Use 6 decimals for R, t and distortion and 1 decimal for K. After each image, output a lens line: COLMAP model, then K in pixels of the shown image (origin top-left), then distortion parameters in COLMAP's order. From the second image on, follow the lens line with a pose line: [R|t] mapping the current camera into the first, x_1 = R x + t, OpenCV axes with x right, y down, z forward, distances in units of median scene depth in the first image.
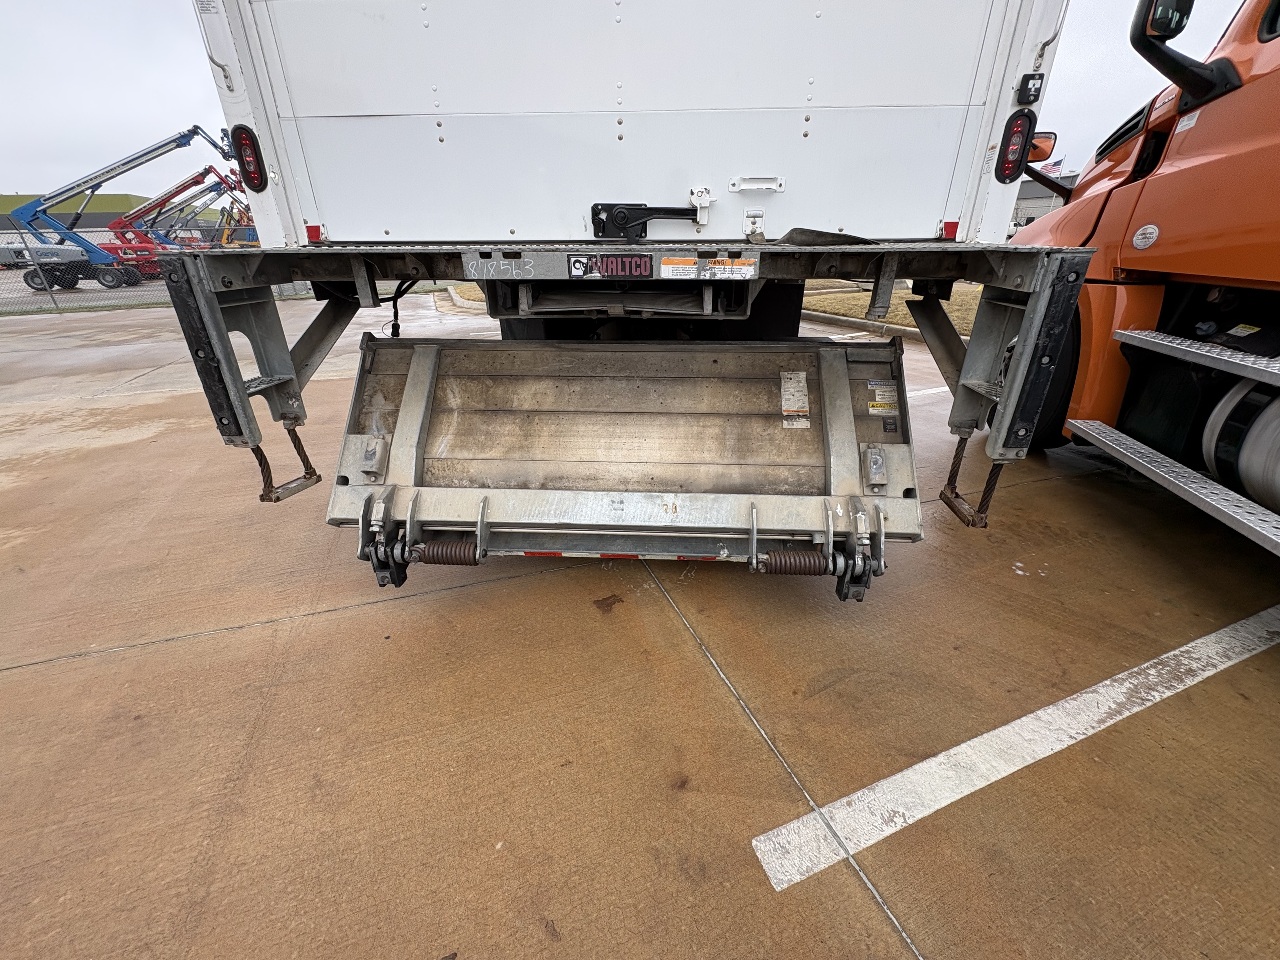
lens RADIAL K [[510.1, 0, 636.1], [0, 510.1, 476.6], [0, 0, 1]] dist [0.006779, -0.000733]
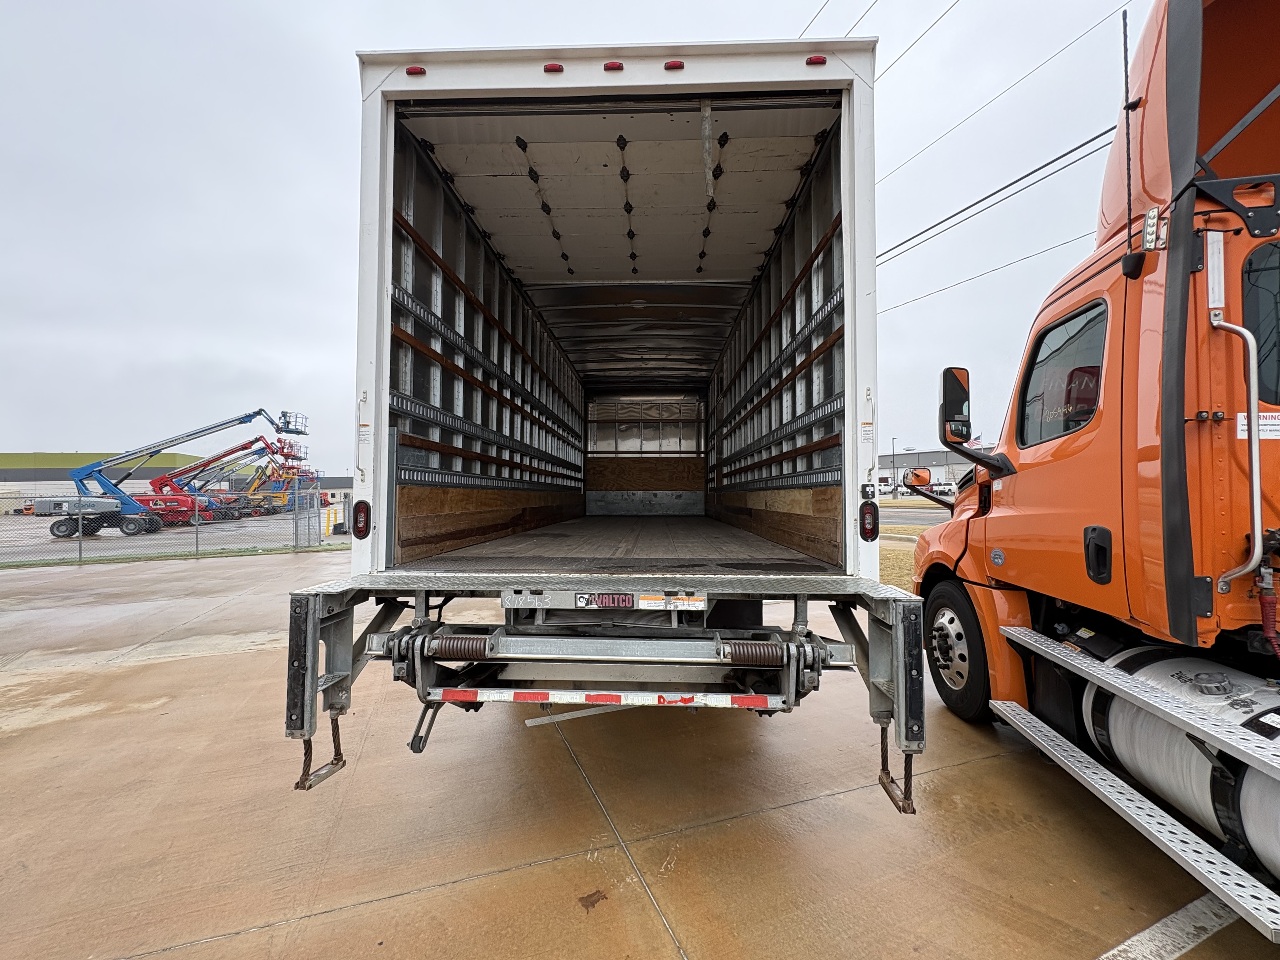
lens RADIAL K [[510.1, 0, 636.1], [0, 510.1, 476.6], [0, 0, 1]] dist [0.006779, -0.000733]
pose [[0.999803, 0.006553, 0.018730, 0.006844], [0.002458, 0.895720, -0.444612, -0.062265], [-0.019691, 0.444570, 0.895528, -0.327030]]
